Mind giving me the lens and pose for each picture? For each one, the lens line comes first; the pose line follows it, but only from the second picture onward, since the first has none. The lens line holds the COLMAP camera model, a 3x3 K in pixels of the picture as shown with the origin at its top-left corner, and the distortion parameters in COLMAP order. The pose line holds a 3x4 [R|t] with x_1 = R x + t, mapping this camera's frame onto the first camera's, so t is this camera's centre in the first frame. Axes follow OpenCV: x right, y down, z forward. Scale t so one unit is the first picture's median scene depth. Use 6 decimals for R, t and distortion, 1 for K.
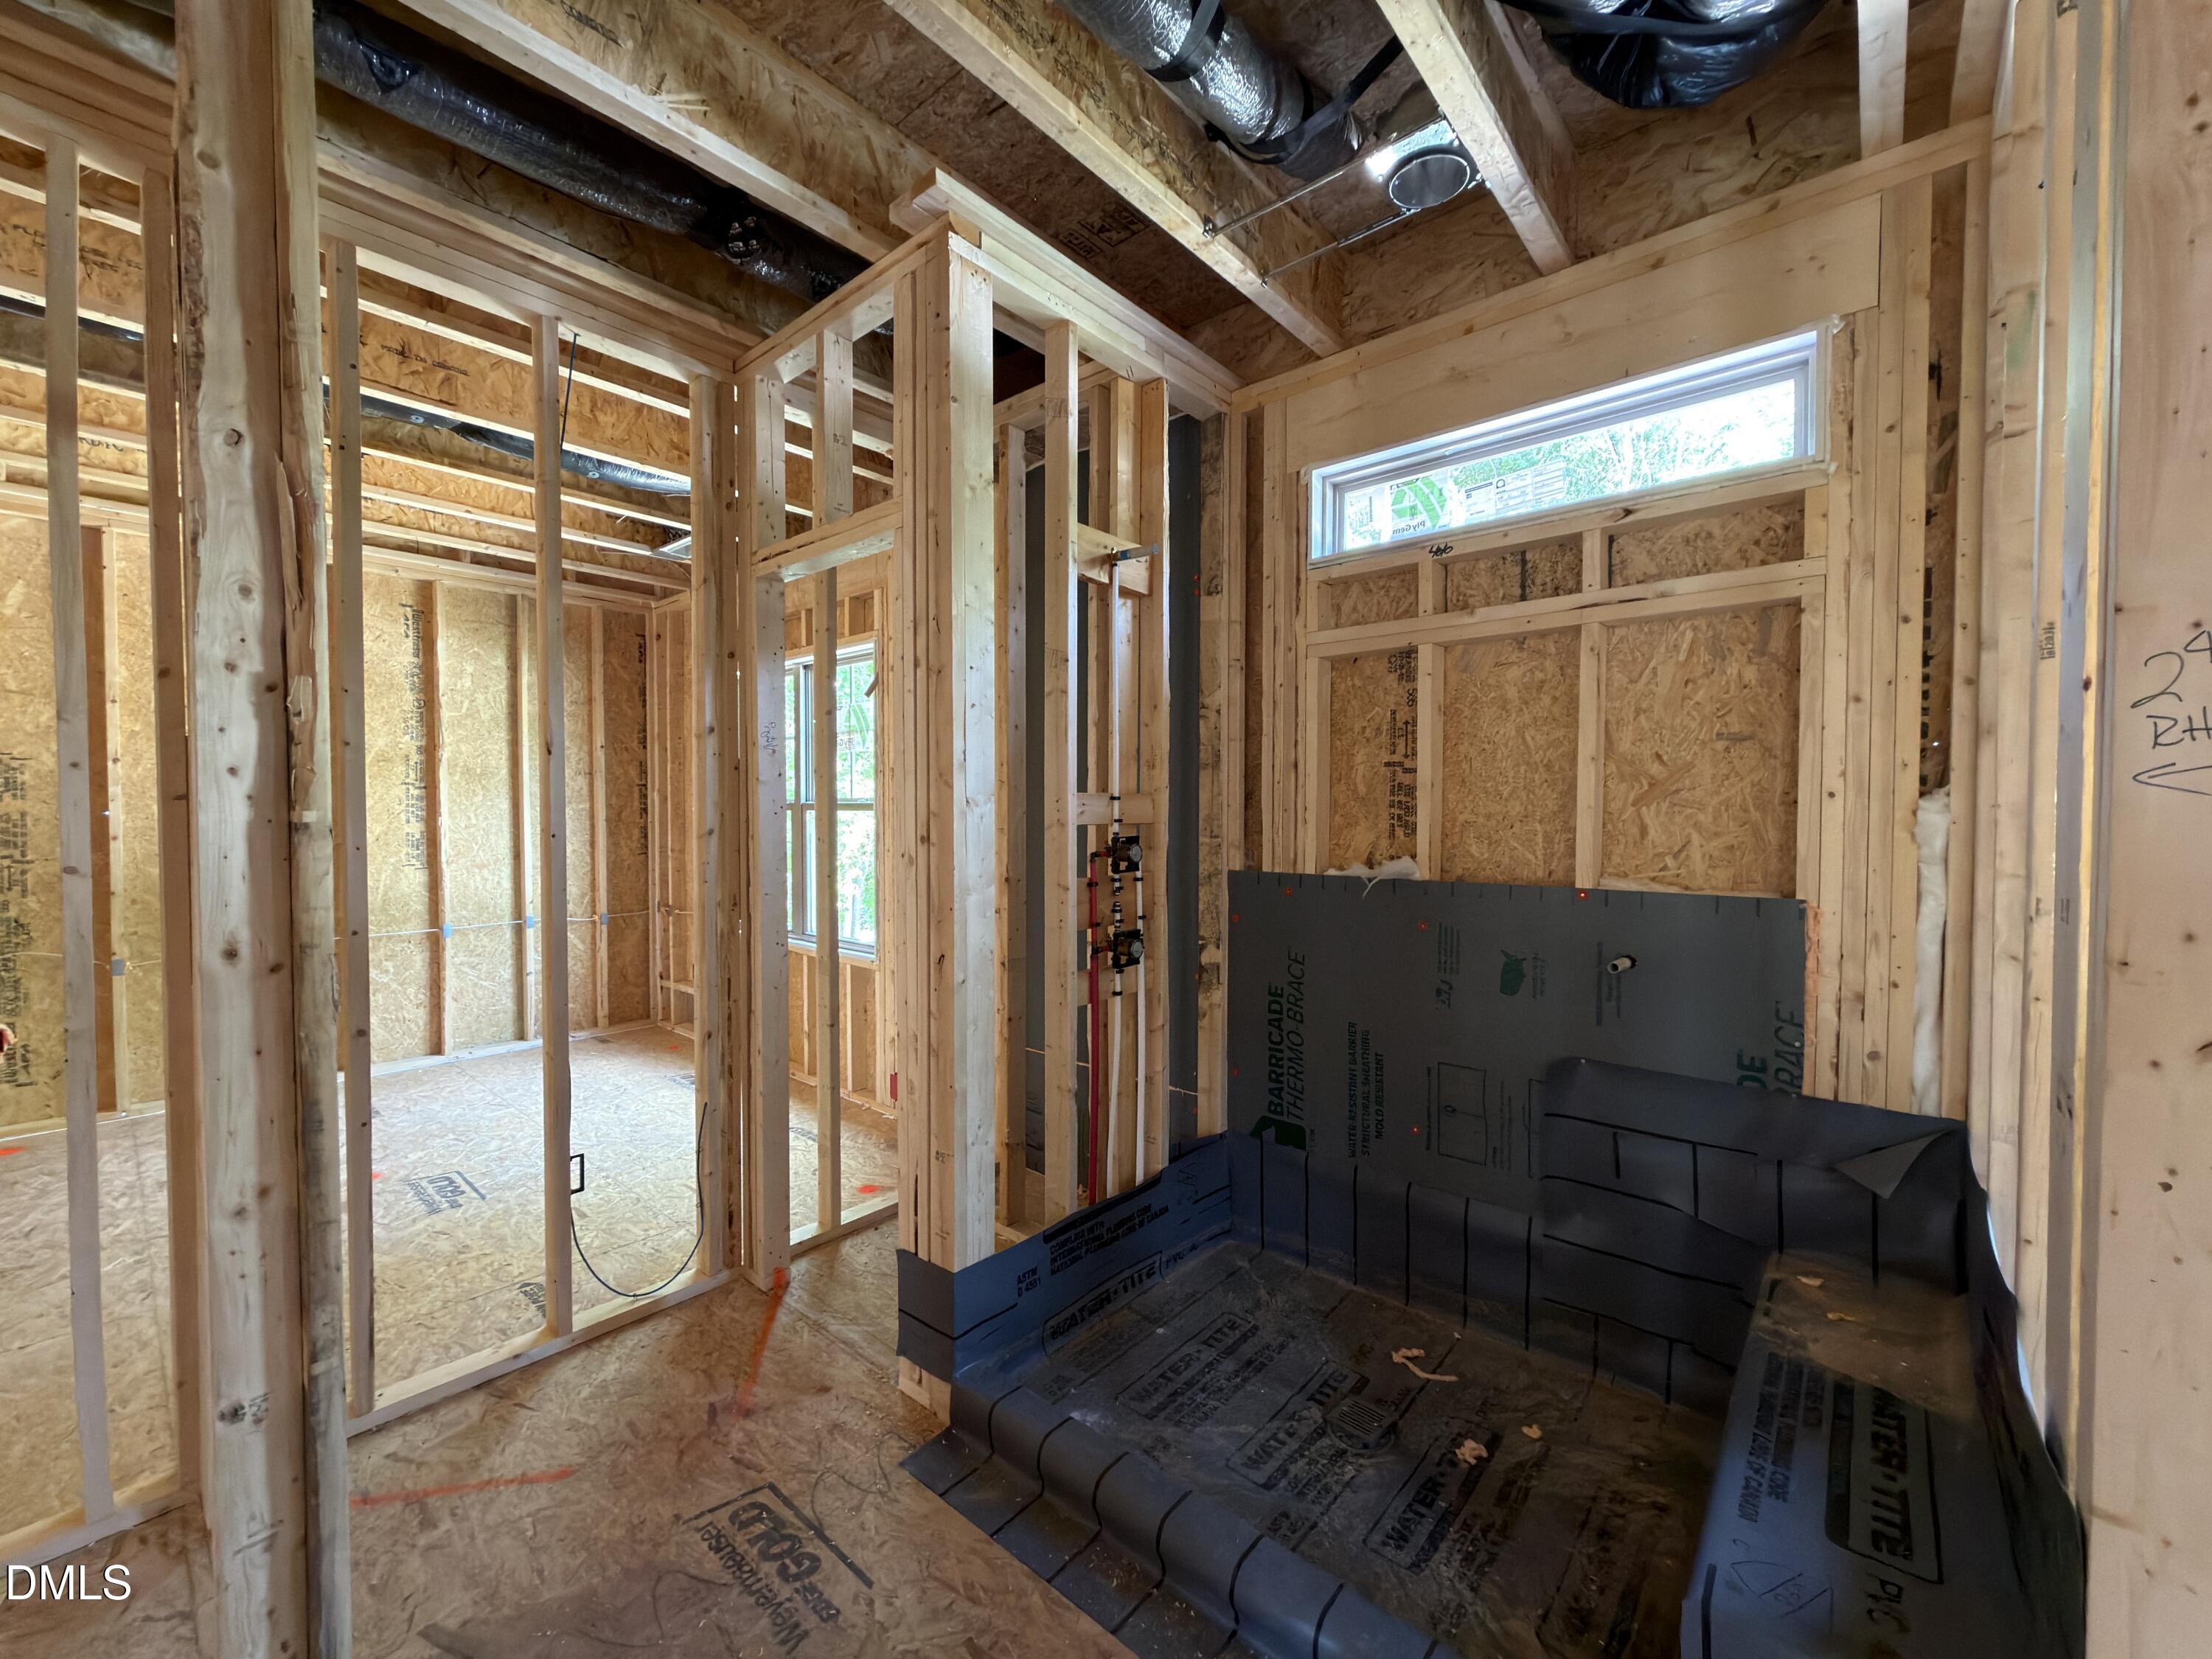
lens RADIAL K [[880.5, 0, 1106.0], [0, 880.5, 829.5], [0, 0, 1]] dist [0.001046, 0.000227]
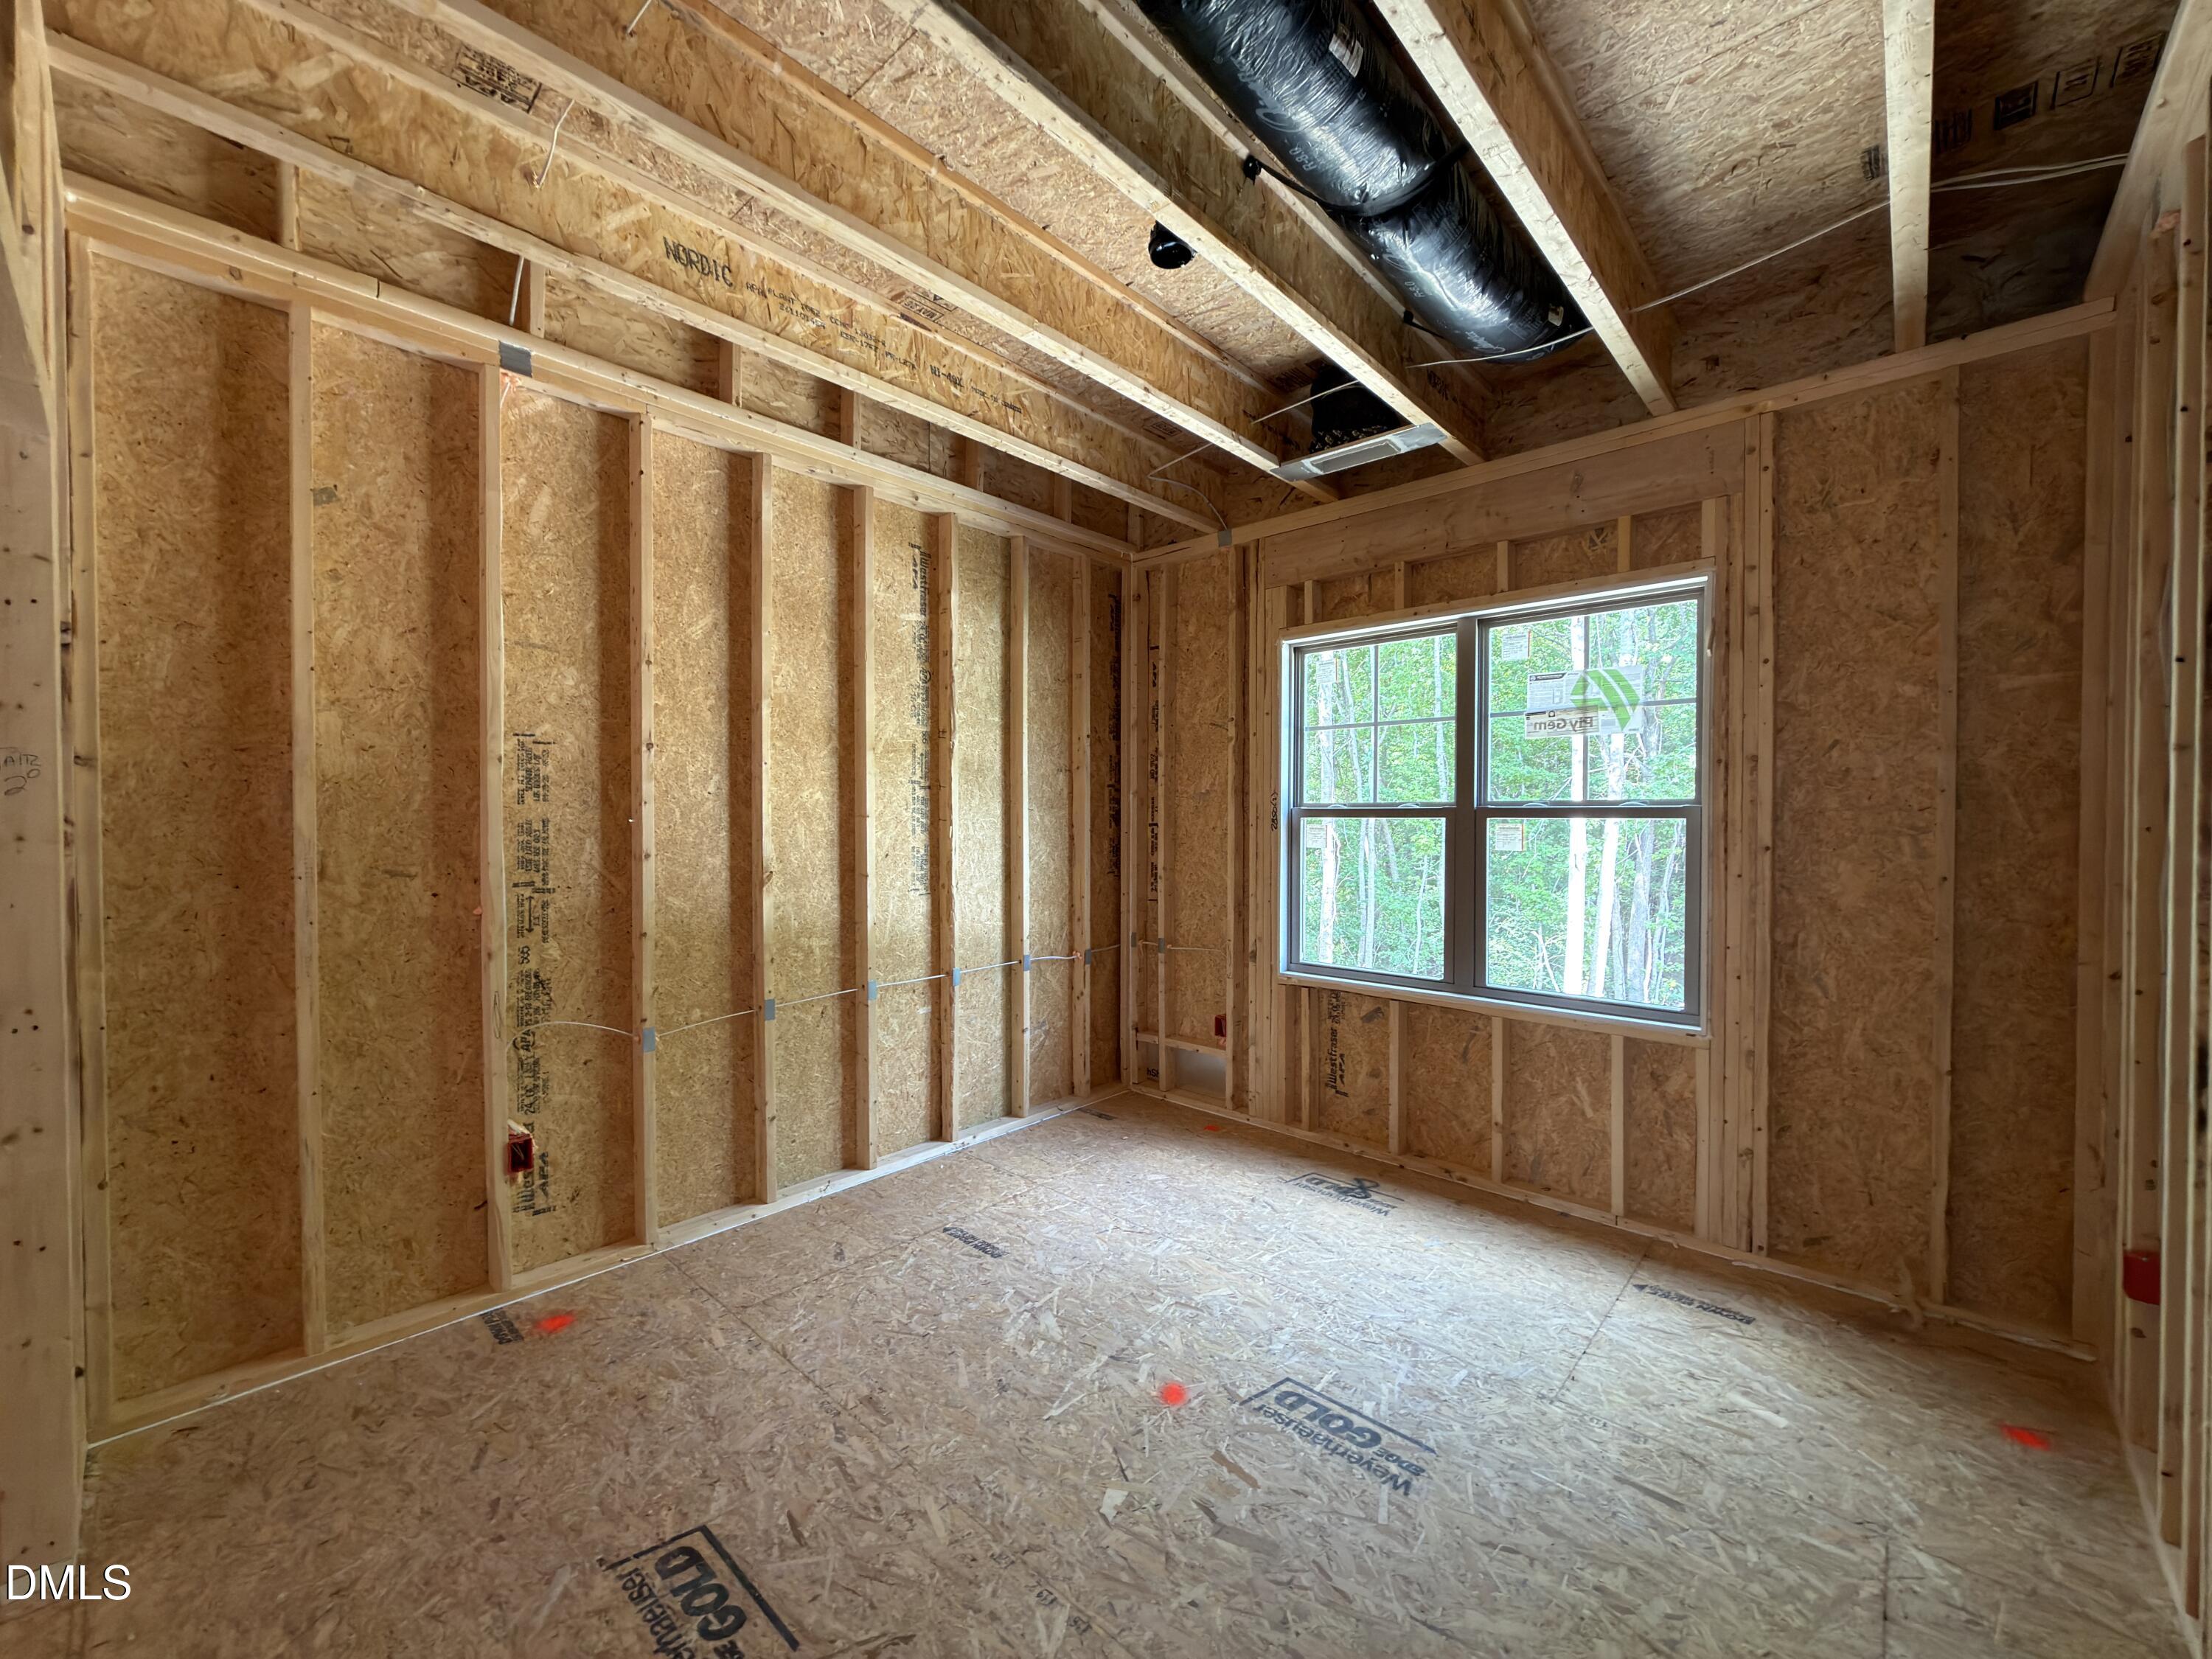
lens RADIAL K [[880.5, 0, 1106.0], [0, 880.5, 829.5], [0, 0, 1]] dist [0.001046, 0.000227]
pose [[0.999682, 0.001250, -0.025172, -0.614973], [-0.001463, 0.999963, -0.008464, -0.005084], [0.025160, 0.008498, 0.999647, 0.253192]]
